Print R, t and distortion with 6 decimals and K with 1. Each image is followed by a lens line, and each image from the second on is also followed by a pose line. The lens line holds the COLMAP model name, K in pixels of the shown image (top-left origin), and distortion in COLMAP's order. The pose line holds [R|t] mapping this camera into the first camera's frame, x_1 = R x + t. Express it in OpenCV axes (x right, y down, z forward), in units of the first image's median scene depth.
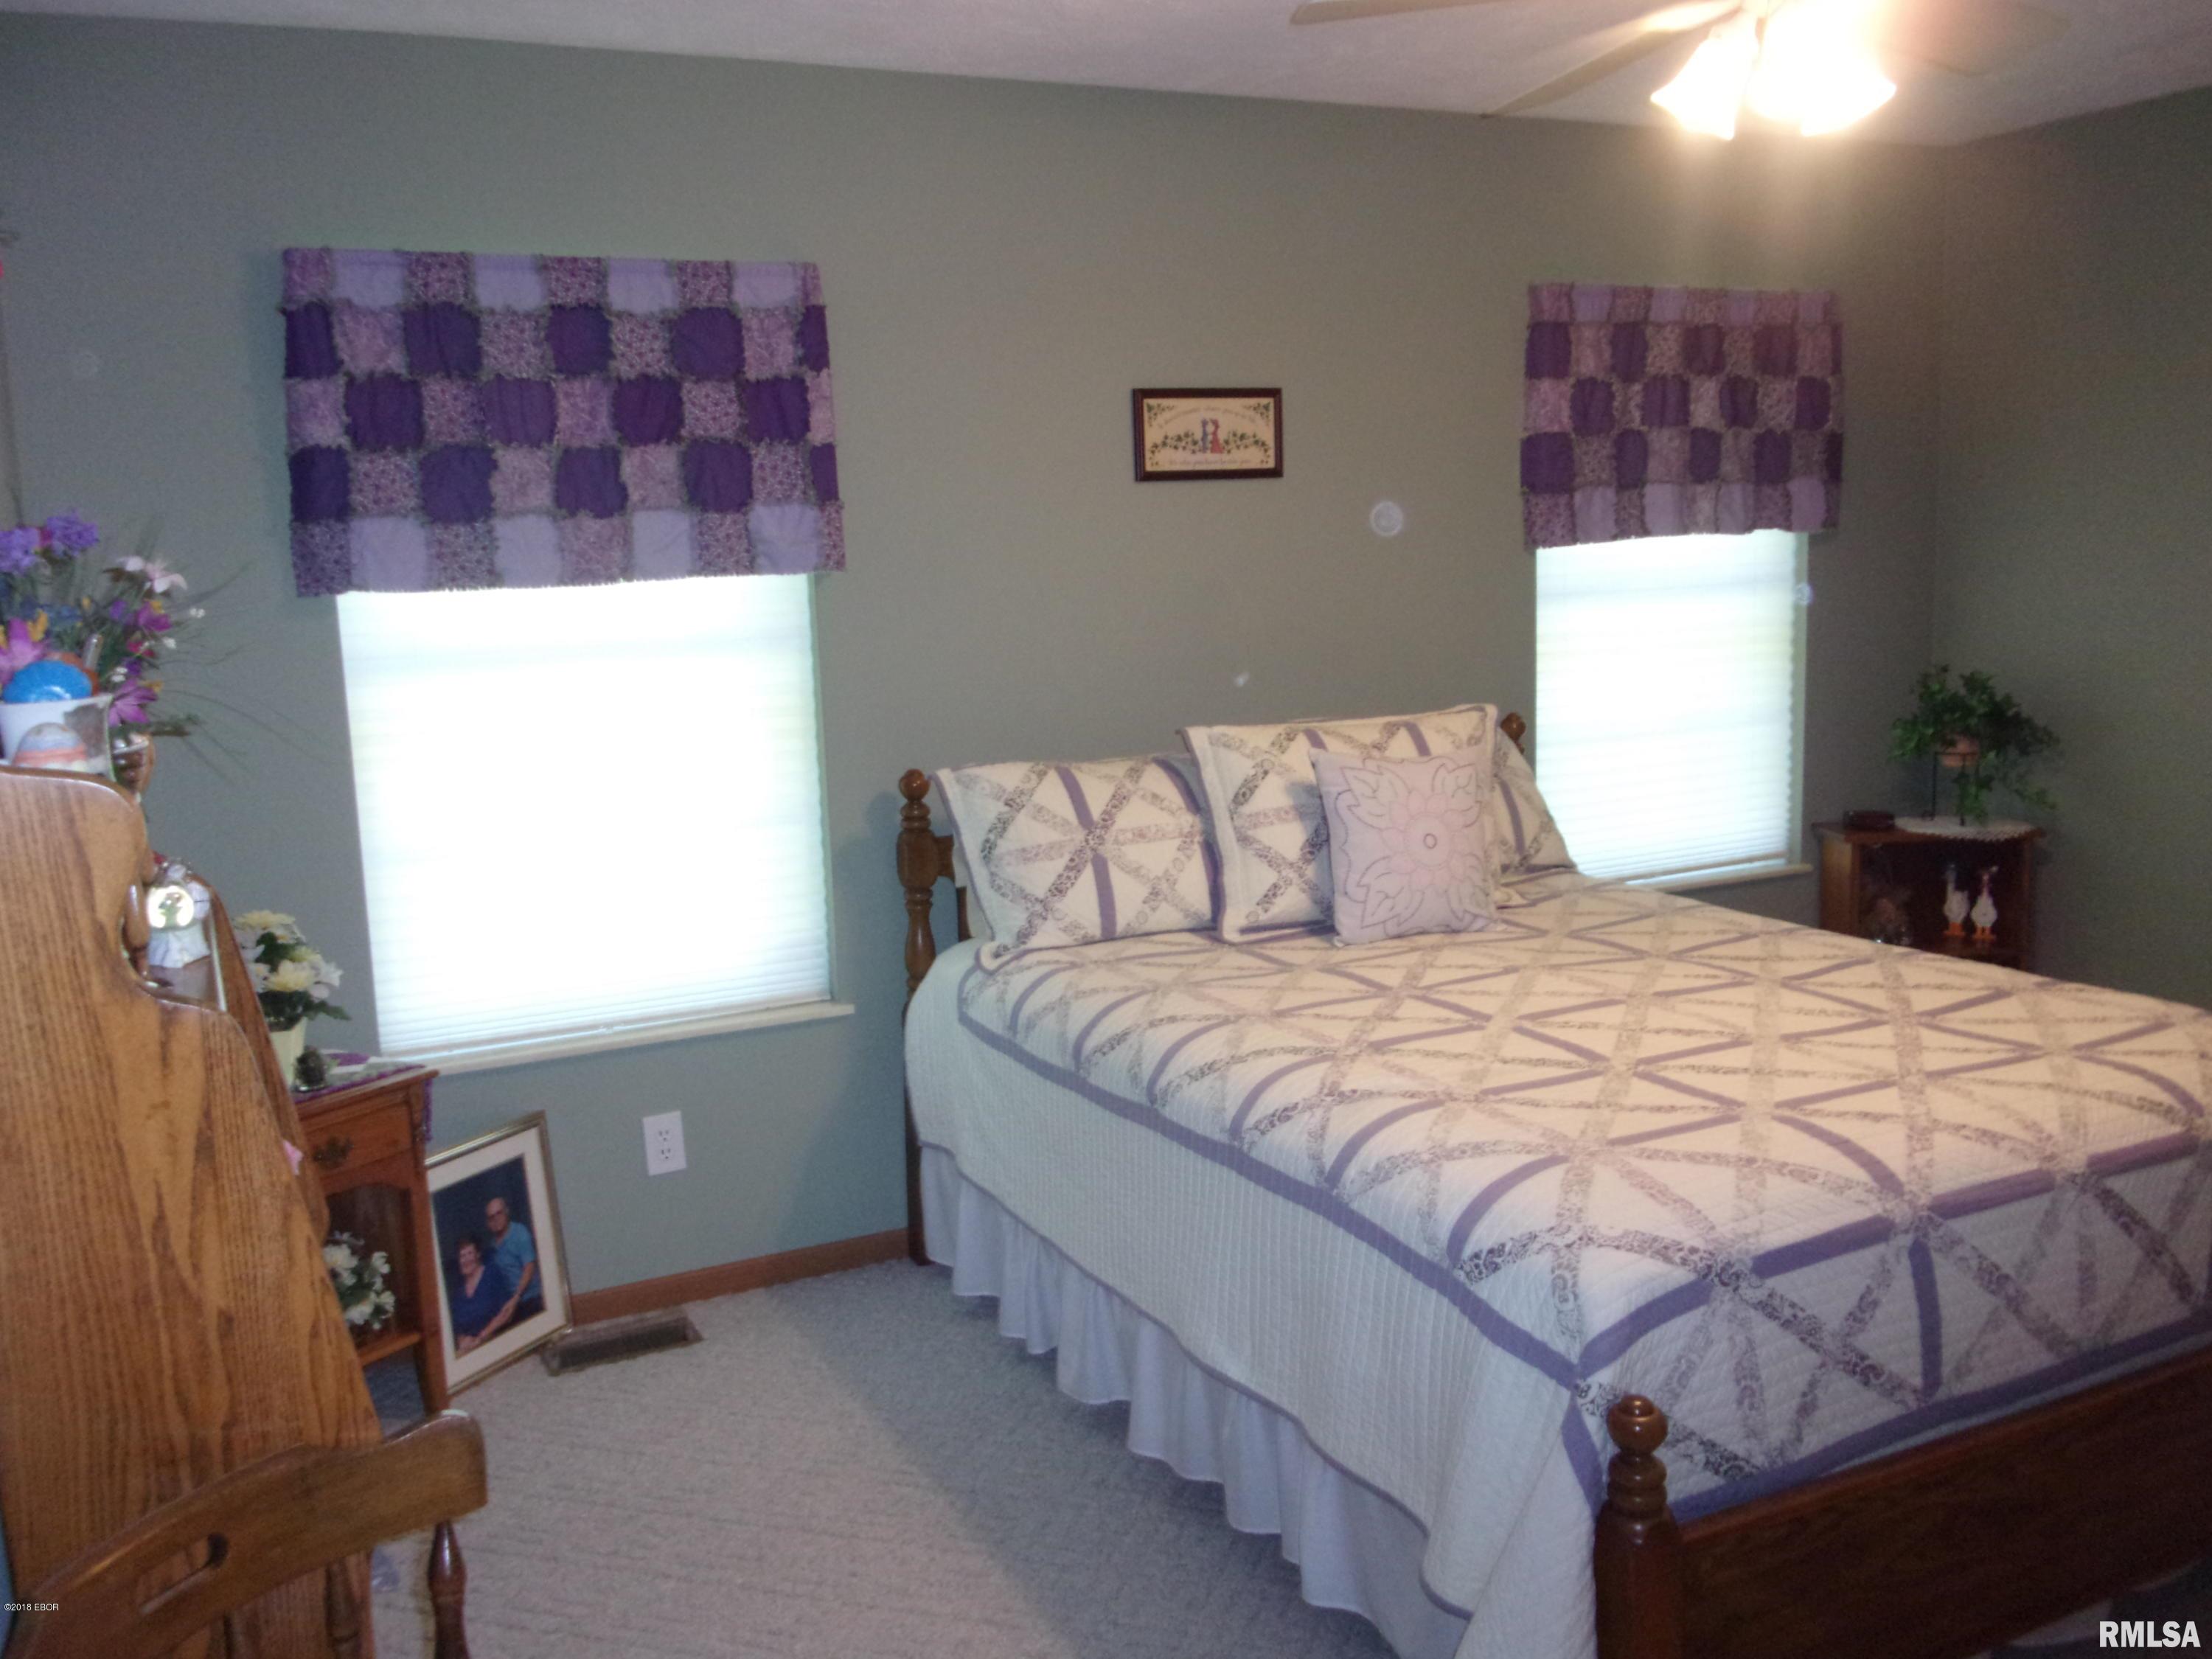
lens RADIAL K [[1861.3, 0, 1085.1], [0, 1861.3, 831.9], [0, 0, 1]] dist [0.020824, -0.036094]
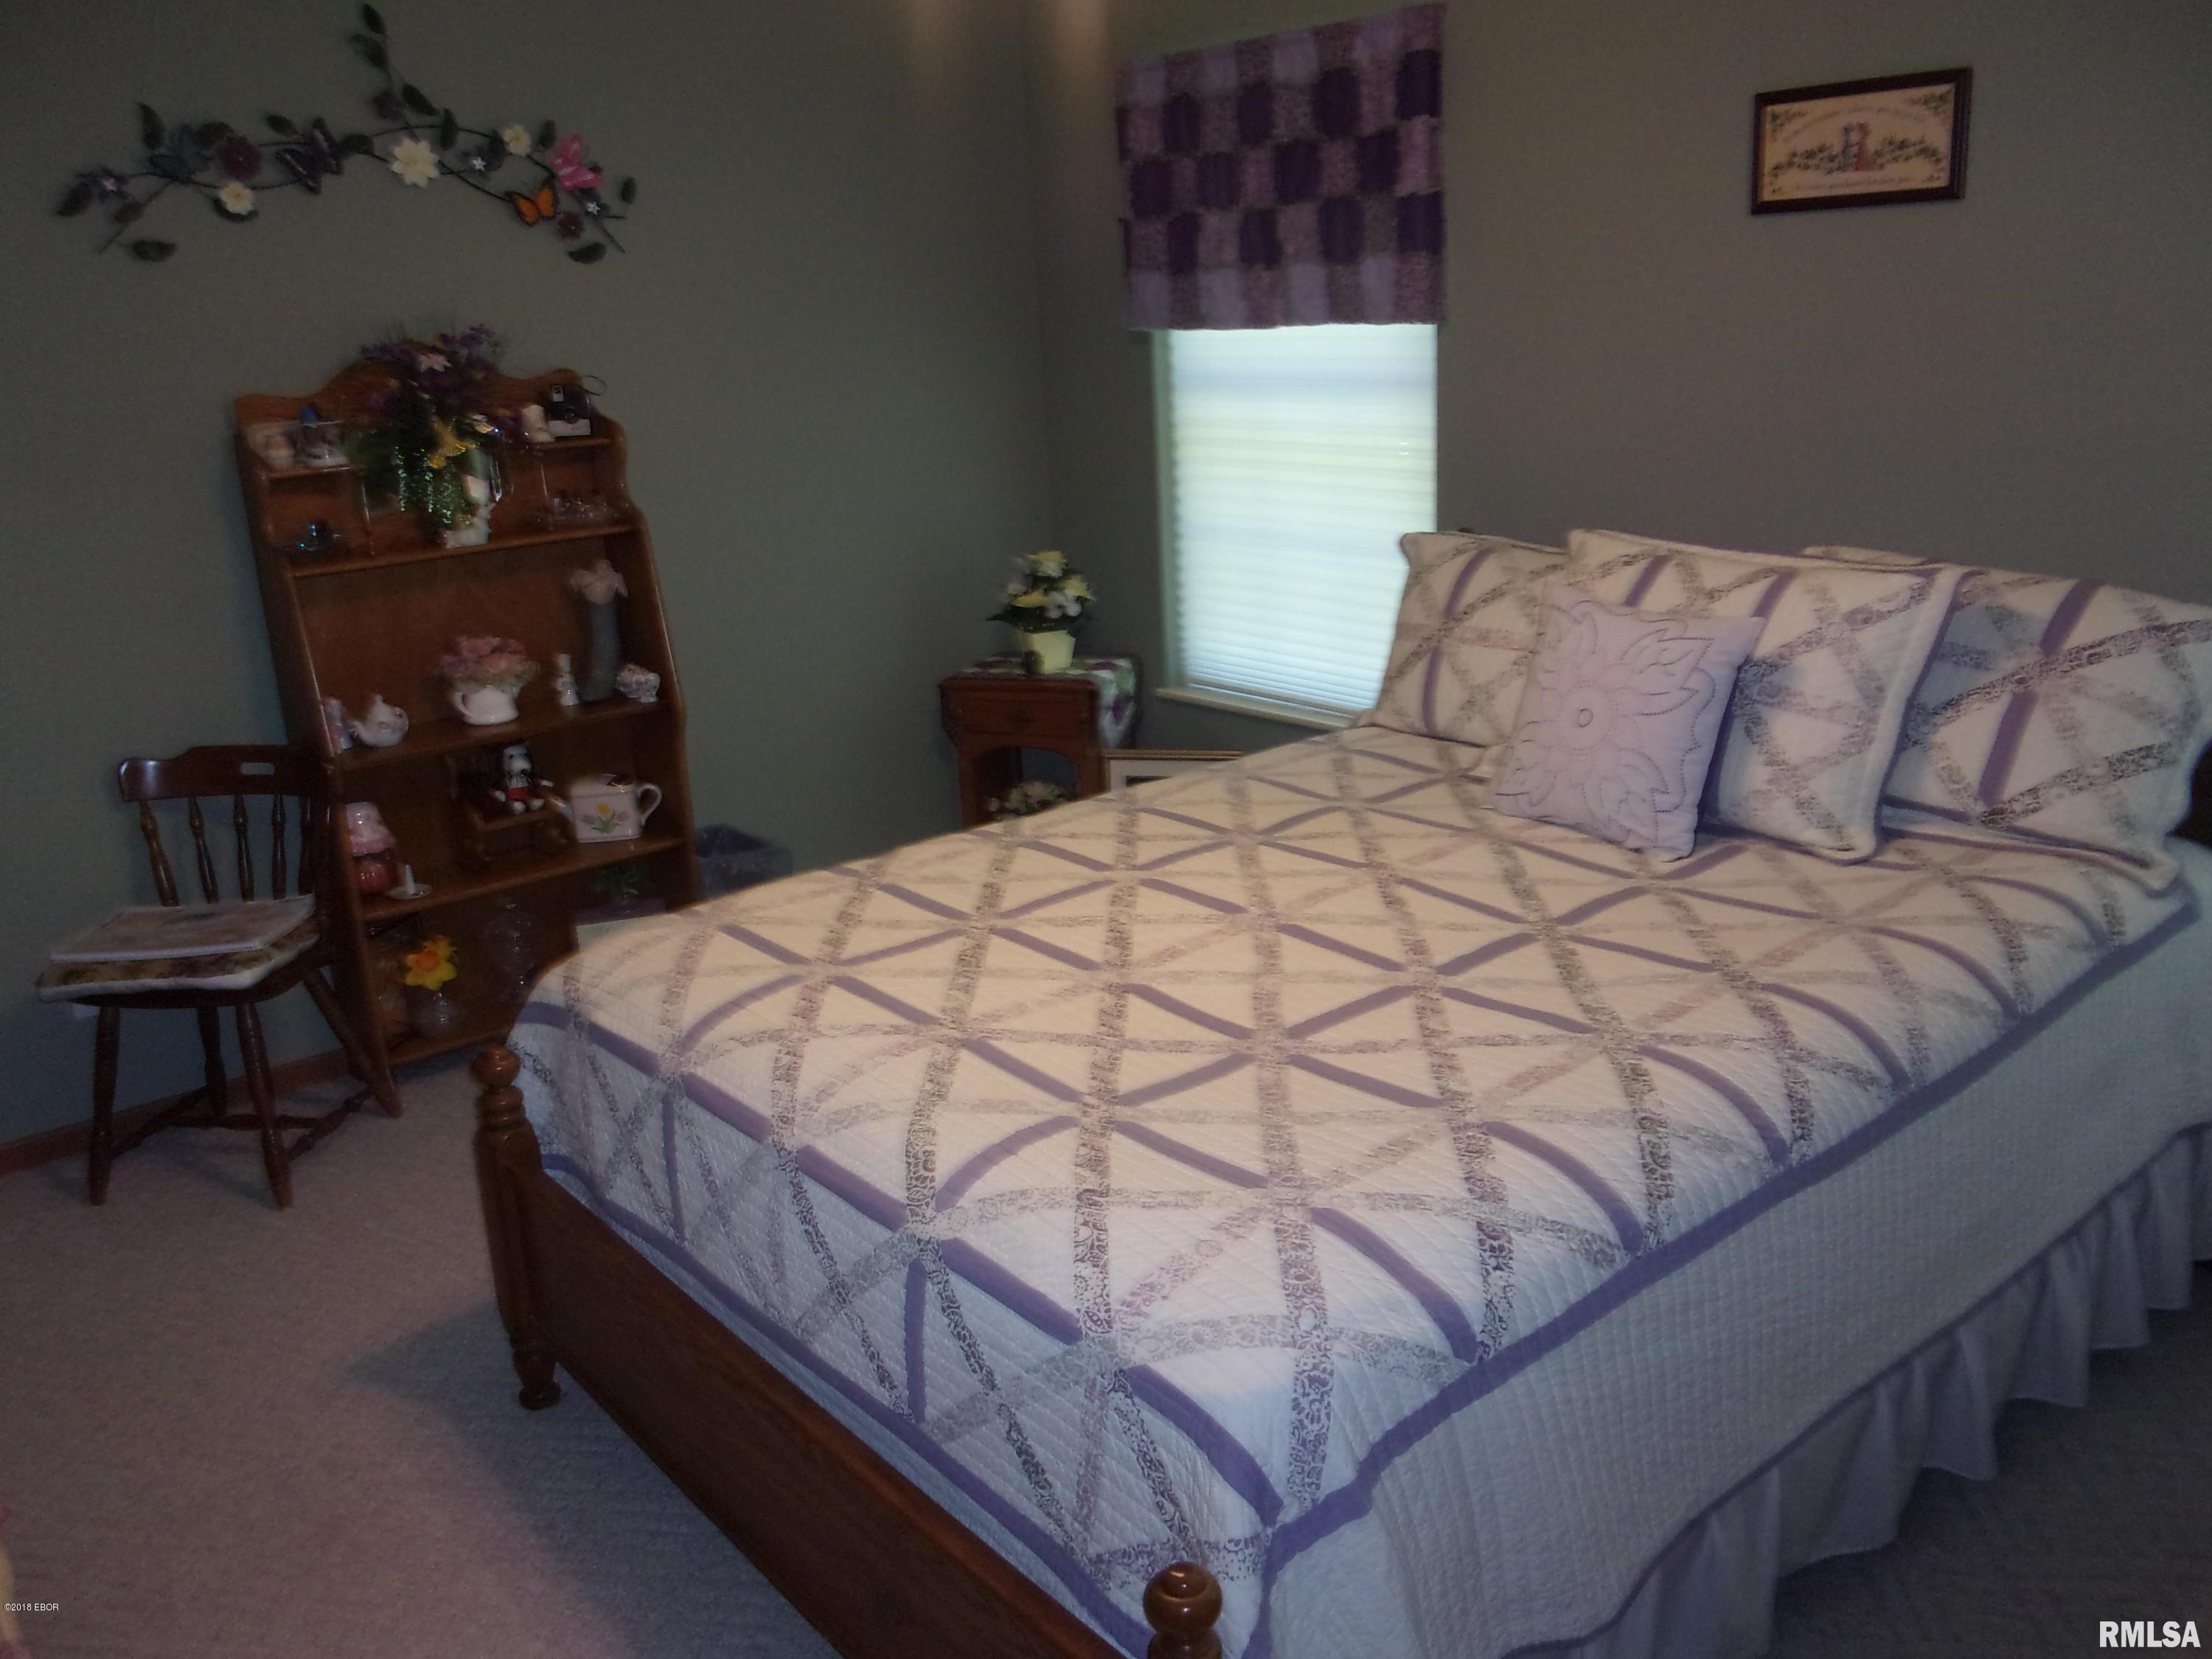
lens RADIAL K [[1861.3, 0, 1087.3], [0, 1861.3, 838.9], [0, 0, 1]] dist [0.020824, -0.036094]
pose [[0.216206, 0.311252, -0.925406, 0.901999], [-0.098430, 0.949944, 0.296508, -0.162584], [0.971373, 0.026981, 0.236021, 0.613779]]
